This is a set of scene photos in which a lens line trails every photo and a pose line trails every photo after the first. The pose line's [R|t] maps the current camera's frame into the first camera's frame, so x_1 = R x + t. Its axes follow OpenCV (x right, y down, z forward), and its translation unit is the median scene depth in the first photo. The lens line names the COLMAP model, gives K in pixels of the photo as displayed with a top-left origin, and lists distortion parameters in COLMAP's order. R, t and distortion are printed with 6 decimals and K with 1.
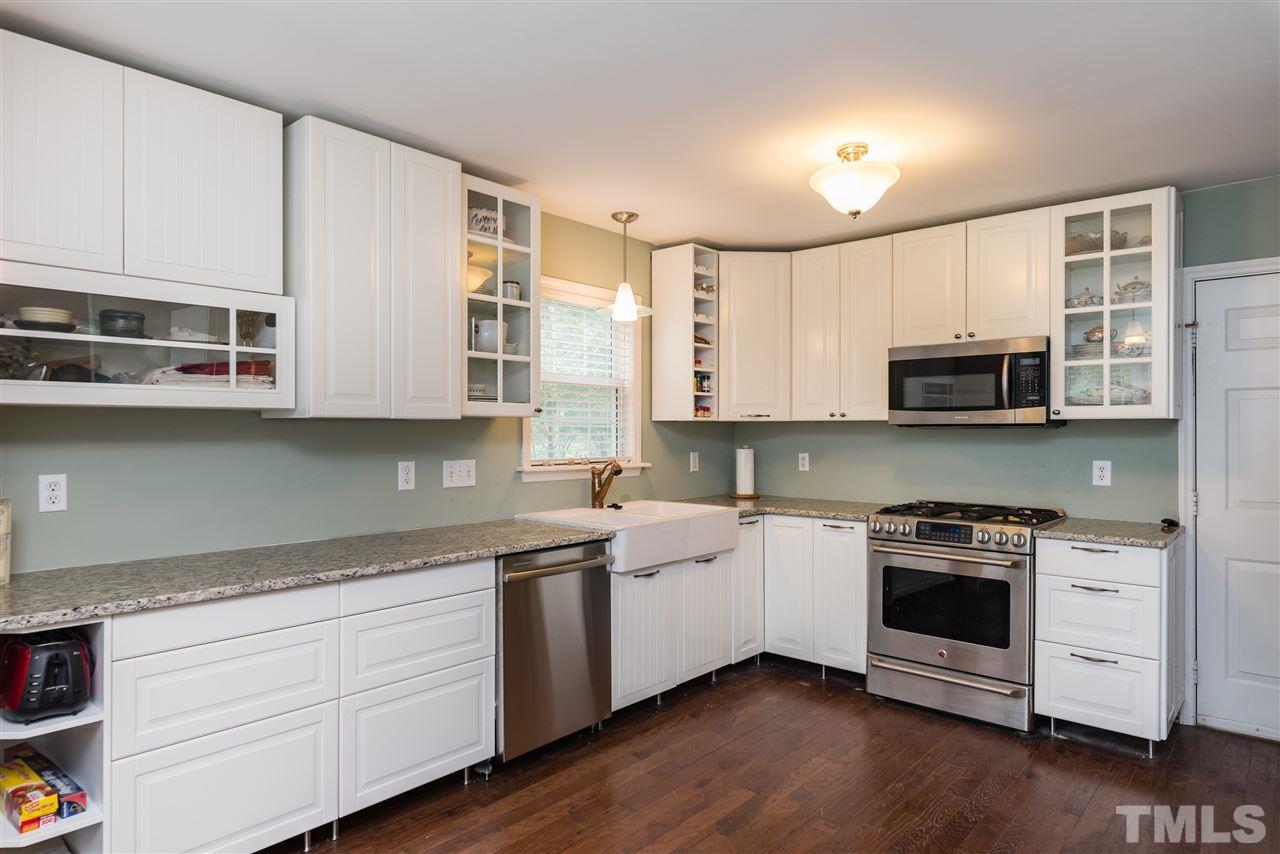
lens RADIAL K [[759.8, 0, 644.2], [0, 759.8, 427.8], [0, 0, 1]] dist [0.009202, -0.001537]
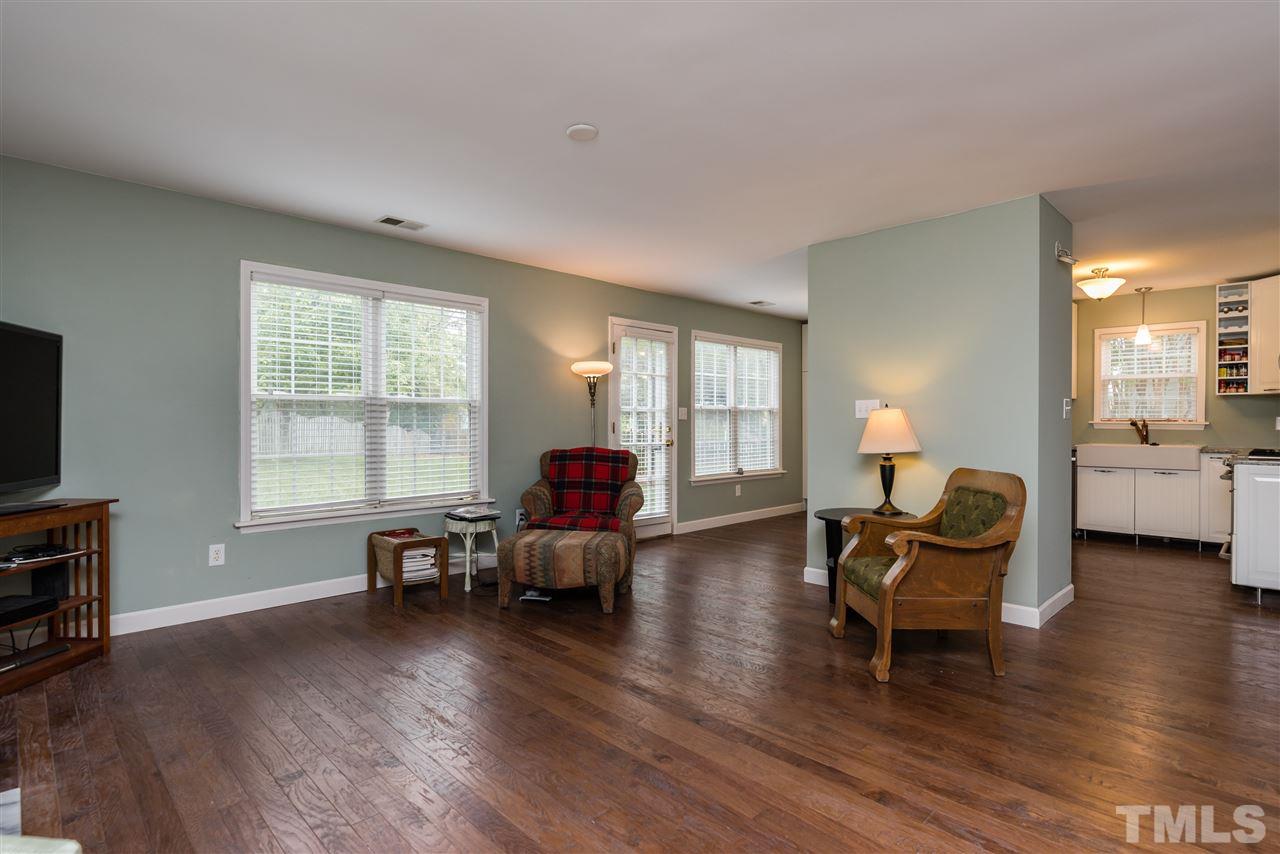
lens RADIAL K [[661.4, 0, 636.9], [0, 661.4, 426.6], [0, 0, 1]] dist [-0.010099, -0.002173]
pose [[-0.061250, 0.003665, -0.998116, 1.776999], [-0.000559, 0.999993, 0.003706, 0.060598], [0.998122, 0.000785, -0.061247, -0.174991]]
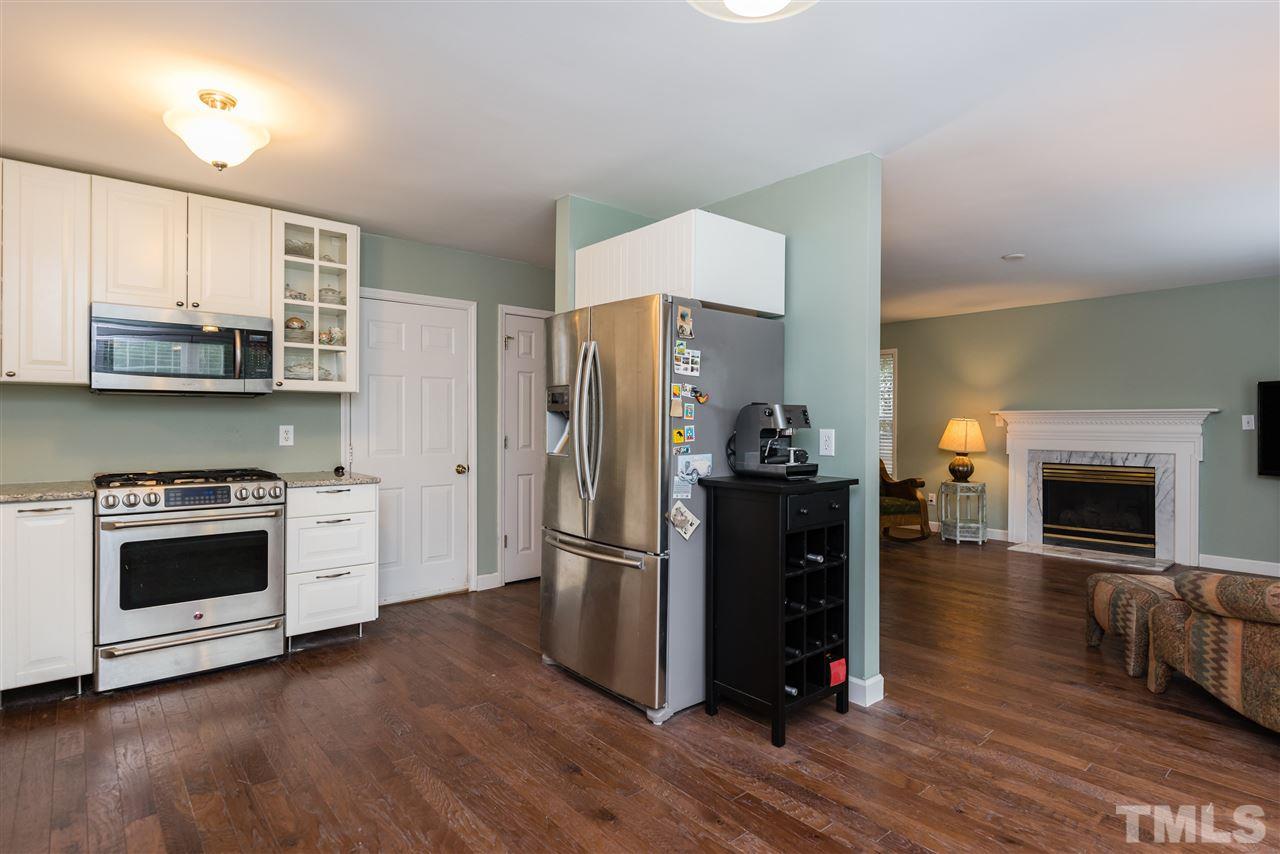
lens RADIAL K [[661.4, 0, 644.3], [0, 661.4, 419.0], [0, 0, 1]] dist [-0.010099, -0.002173]
pose [[0.130671, 0.004119, 0.991417, -0.380356], [-0.006462, 0.999974, -0.003302, 0.032194], [-0.991405, -0.005975, 0.130694, 0.282712]]
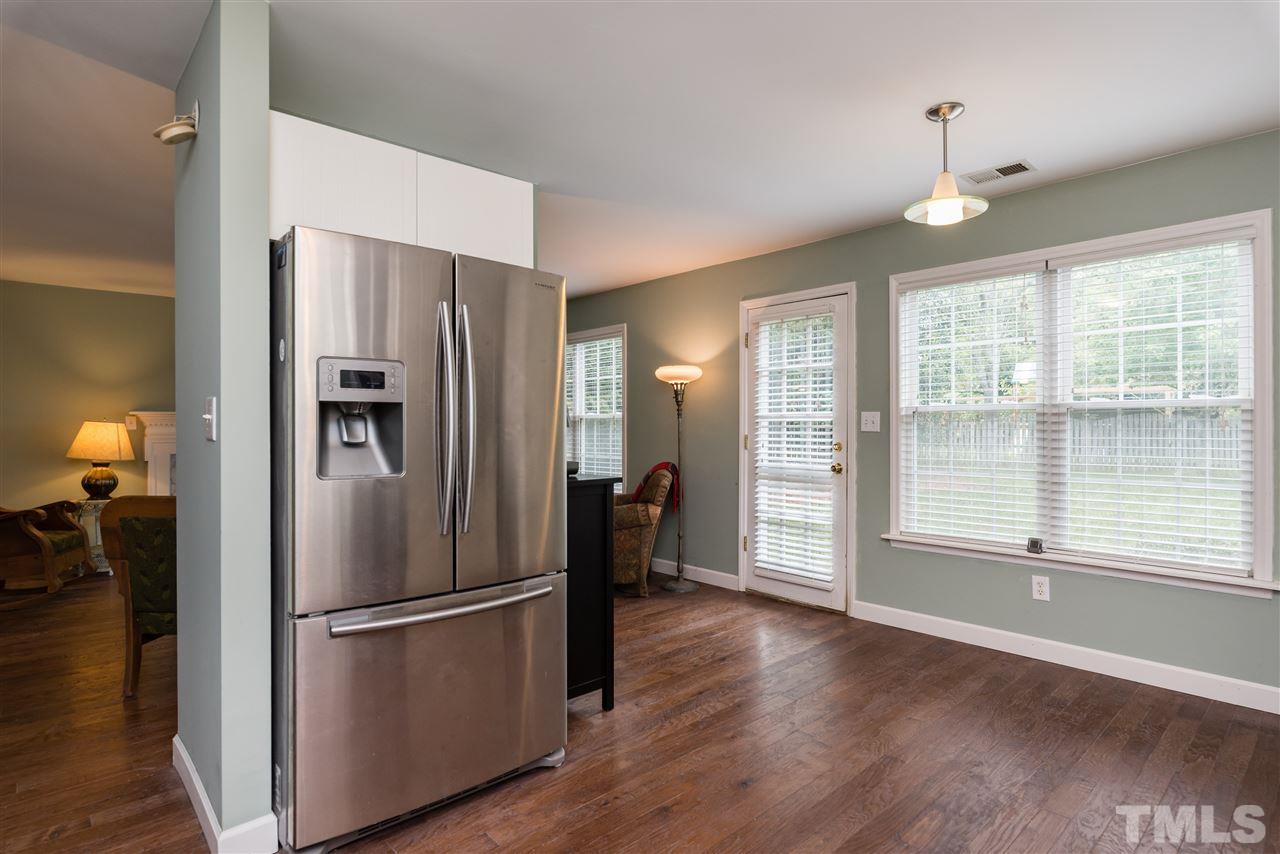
lens RADIAL K [[661.4, 0, 640.0], [0, 661.4, 421.8], [0, 0, 1]] dist [-0.010099, -0.002173]
pose [[-0.994772, 0.005389, 0.101978, 0.190354], [0.005173, 0.999984, -0.002381, 0.031828], [-0.101989, -0.001841, -0.994784, 0.988217]]
